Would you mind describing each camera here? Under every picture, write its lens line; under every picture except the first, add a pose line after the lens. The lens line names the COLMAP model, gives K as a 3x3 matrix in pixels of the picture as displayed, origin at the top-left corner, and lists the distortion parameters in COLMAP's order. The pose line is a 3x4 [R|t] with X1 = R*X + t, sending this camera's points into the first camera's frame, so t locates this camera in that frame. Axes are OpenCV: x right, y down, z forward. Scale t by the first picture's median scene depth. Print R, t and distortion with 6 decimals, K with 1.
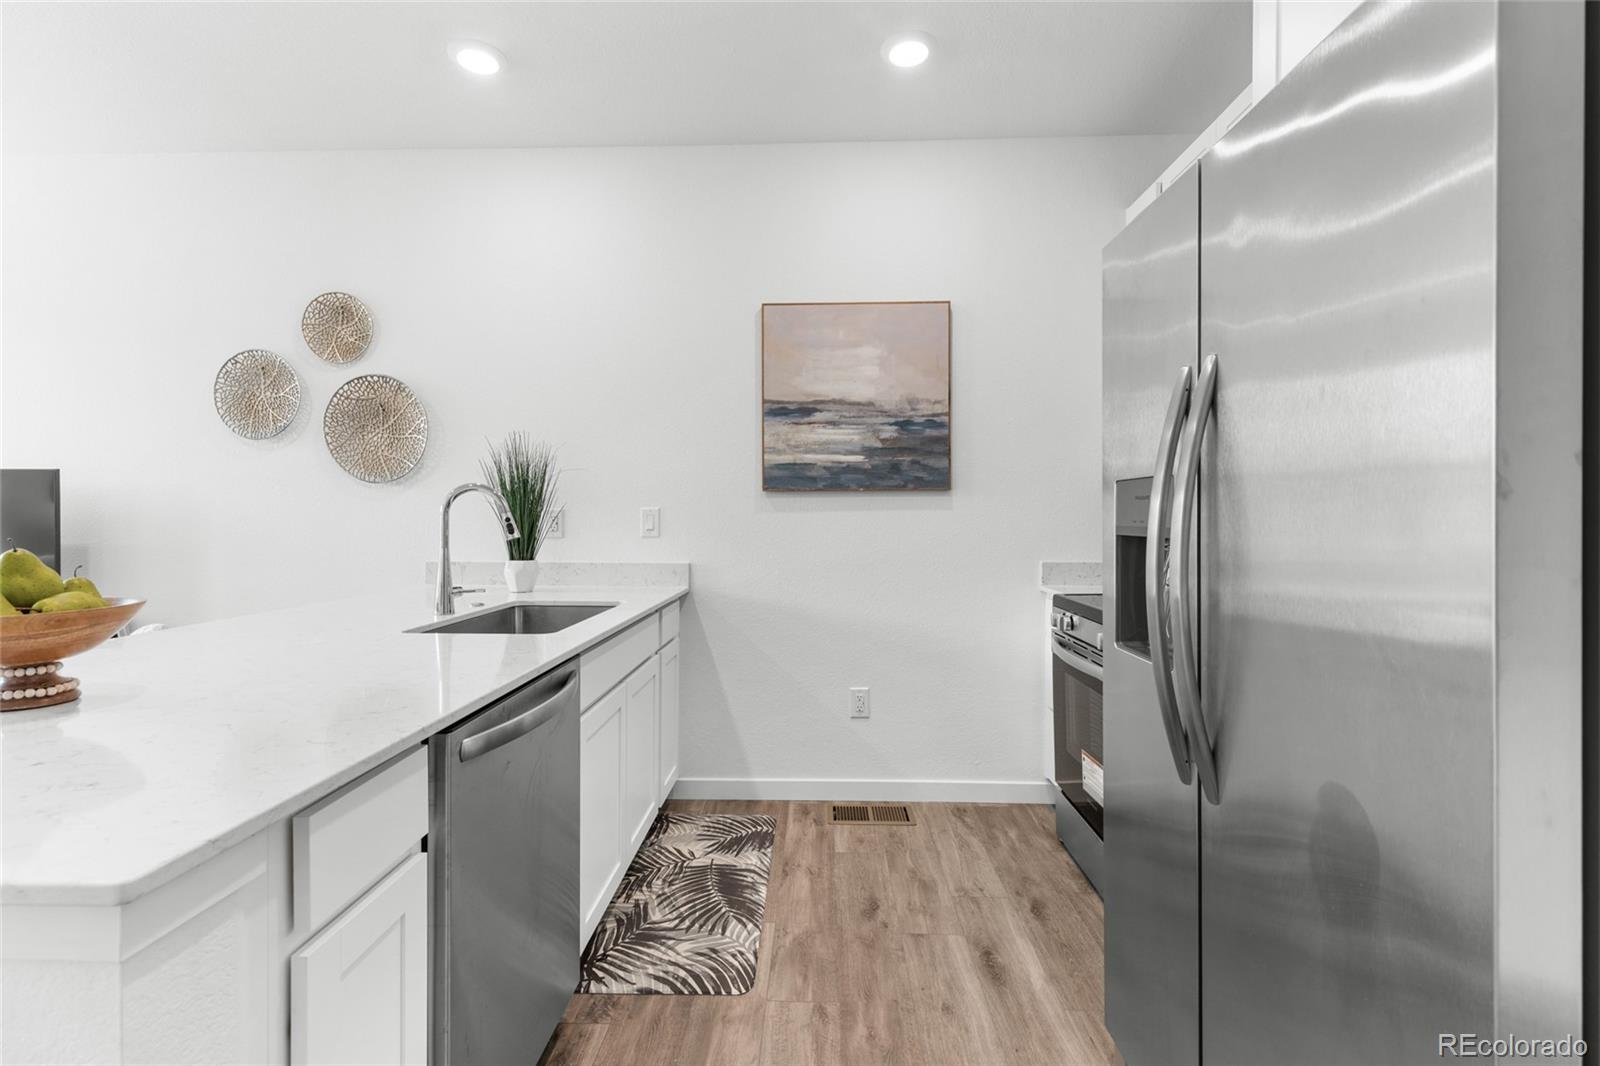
lens RADIAL K [[727.0, 0, 796.9], [0, 727.0, 521.4], [0, 0, 1]] dist [0.003248, 0.000340]
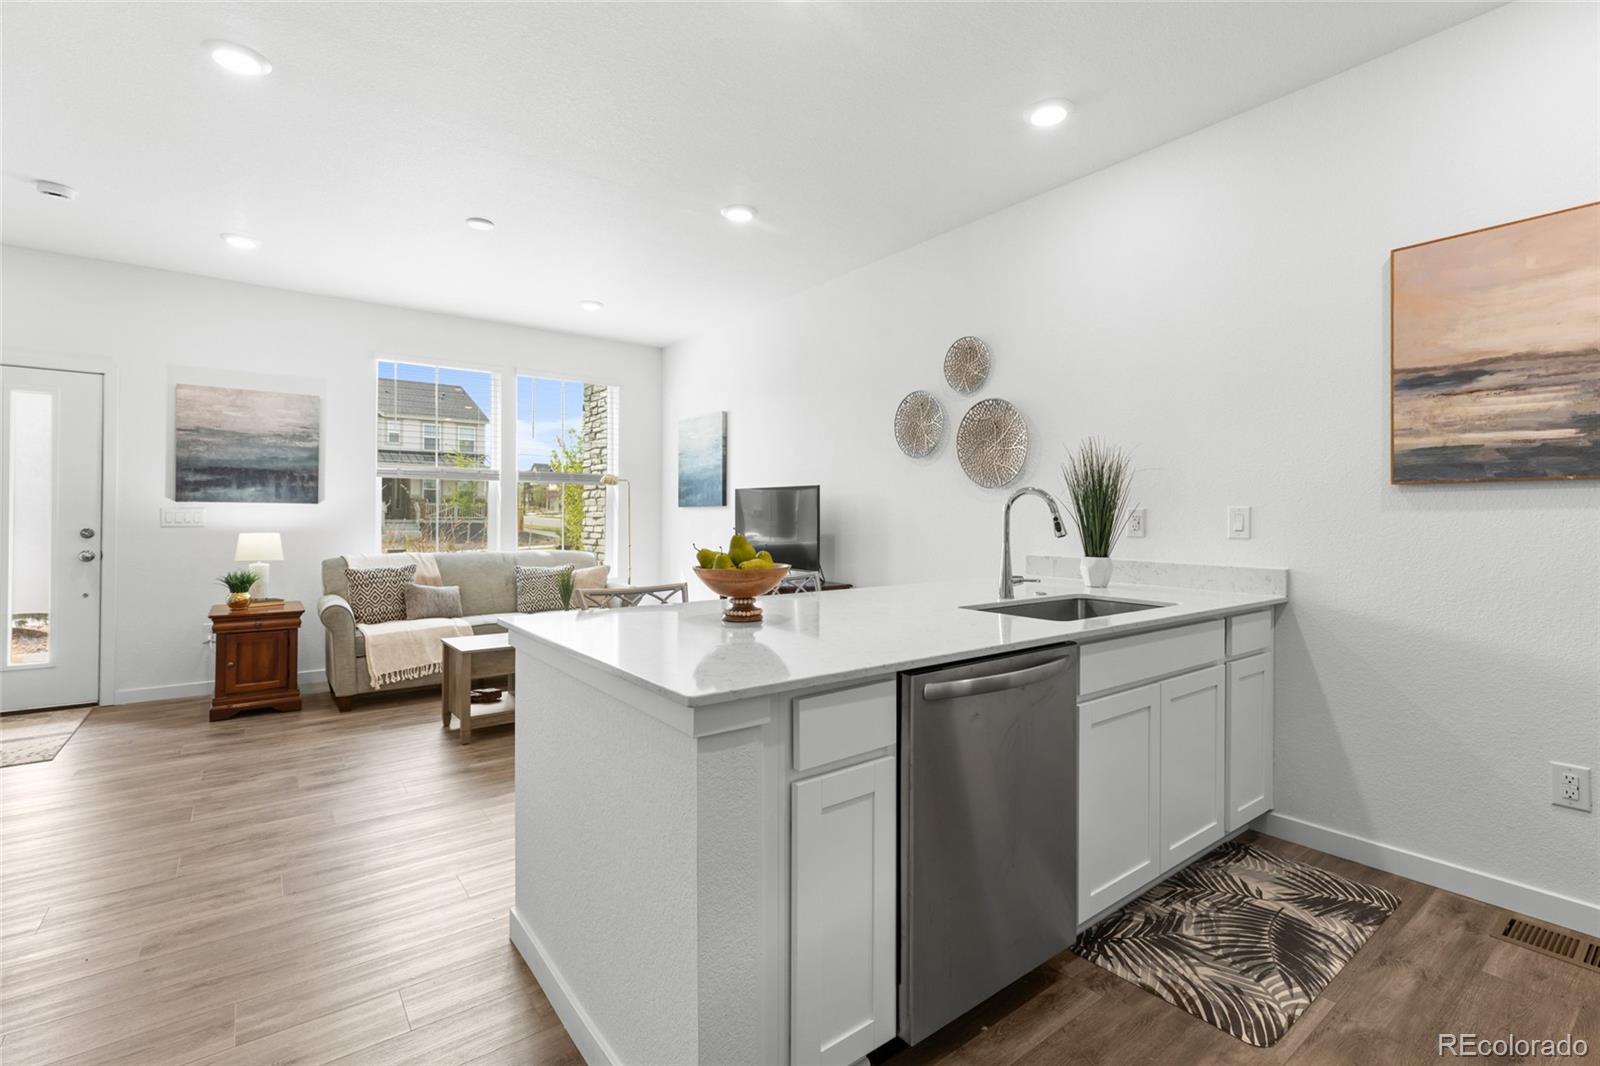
lens RADIAL K [[730.3, 0, 800.8], [0, 730.3, 512.5], [0, 0, 1]] dist [0.003798, 0.000200]
pose [[0.628837, -0.002781, -0.777533, 0.187550], [-0.006340, 0.999942, -0.008703, 0.000059], [0.777512, 0.010402, 0.628782, -0.009727]]
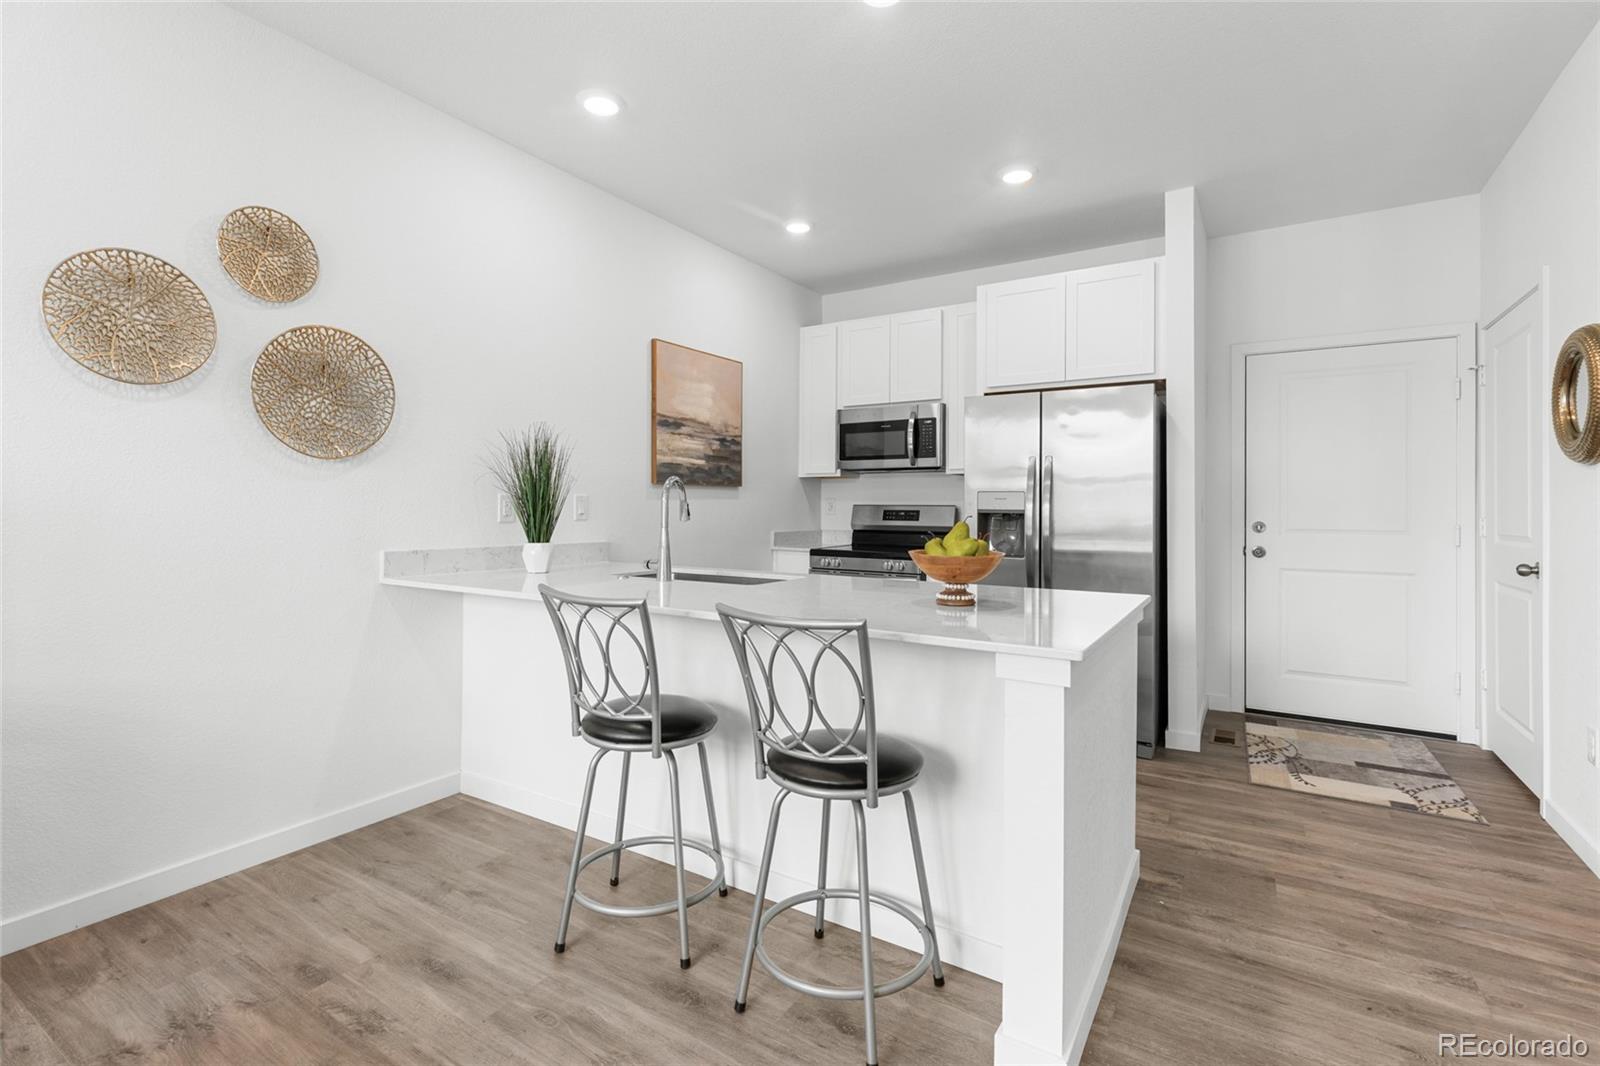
lens RADIAL K [[730.3, 0, 800.8], [0, 730.3, 512.5], [0, 0, 1]] dist [0.003798, 0.000200]
pose [[0.500408, -0.004734, 0.865777, -1.153044], [-0.001266, 0.999980, 0.006200, 0.001862], [-0.865789, -0.004198, 0.500392, 0.139537]]
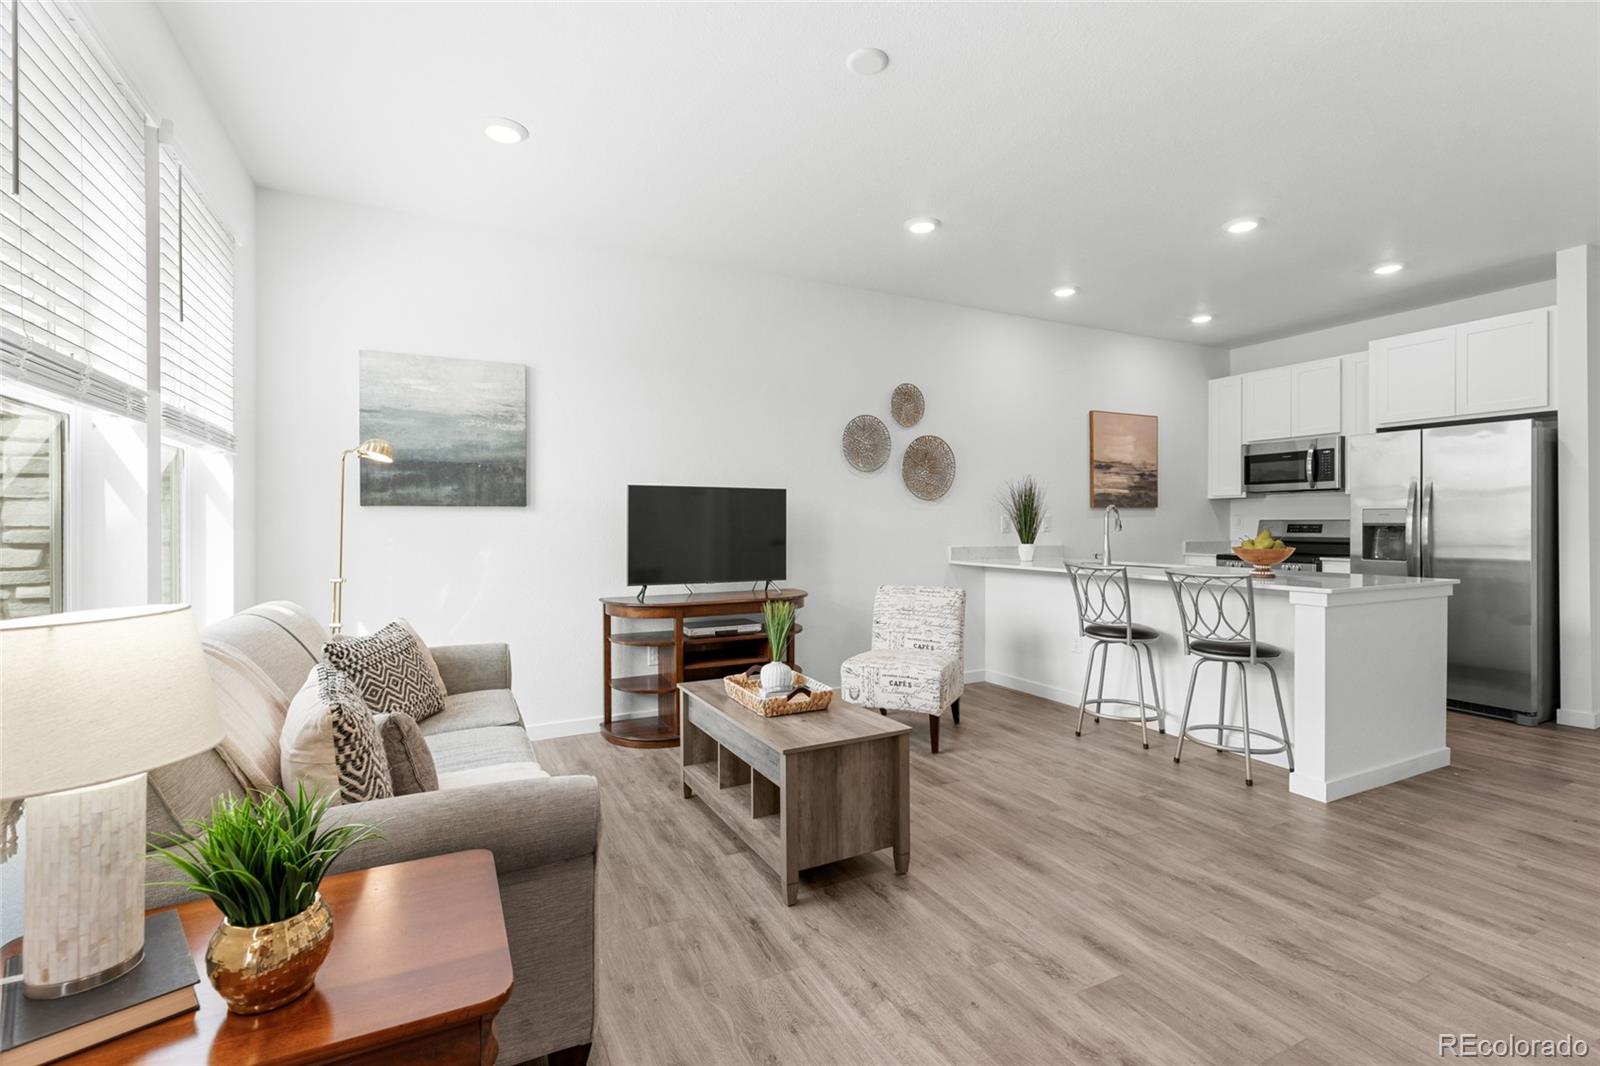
lens RADIAL K [[728.8, 0, 800.7], [0, 728.8, 526.3], [0, 0, 1]] dist [0.002715, -0.000209]
pose [[0.875125, -0.004416, 0.483876, -1.845658], [0.005158, 0.999987, -0.000204, 0.005927], [-0.483869, 0.002674, 0.875137, -0.356344]]
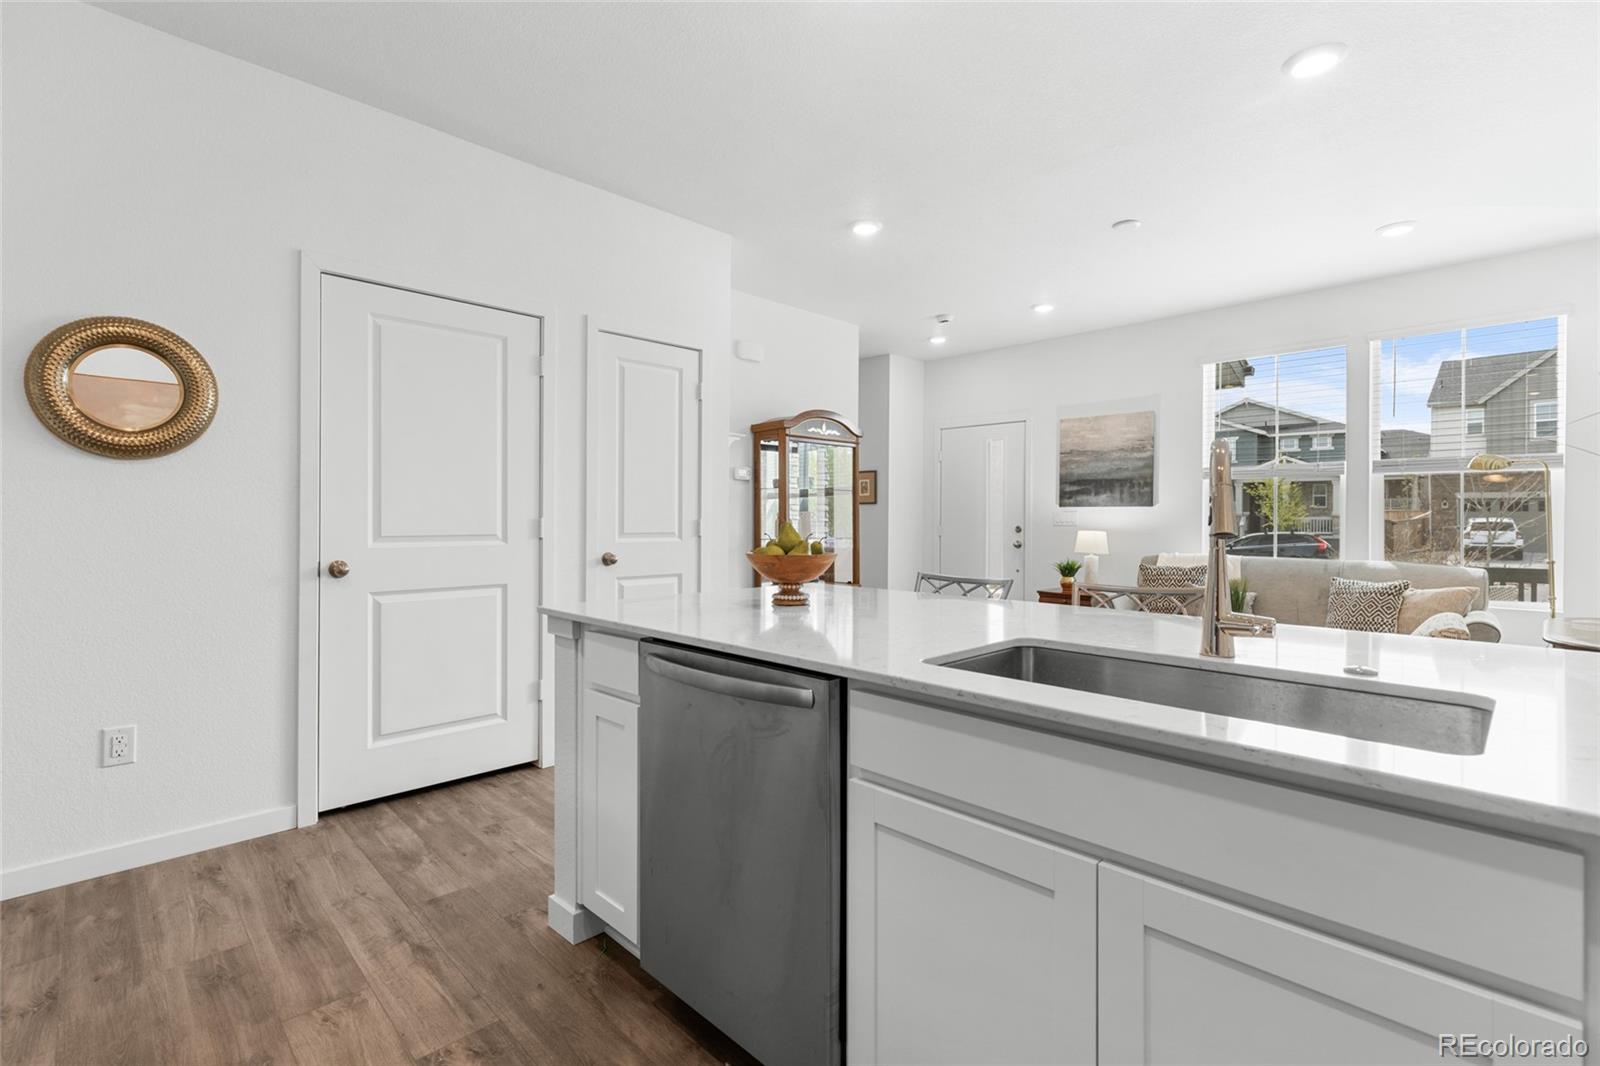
lens RADIAL K [[727.0, 0, 796.9], [0, 727.0, 521.4], [0, 0, 1]] dist [0.003248, 0.000340]
pose [[-0.686642, -0.001643, -0.726994, 0.176373], [-0.007744, 0.999957, 0.005053, 0.009789], [0.726955, 0.009099, -0.686625, 0.934457]]
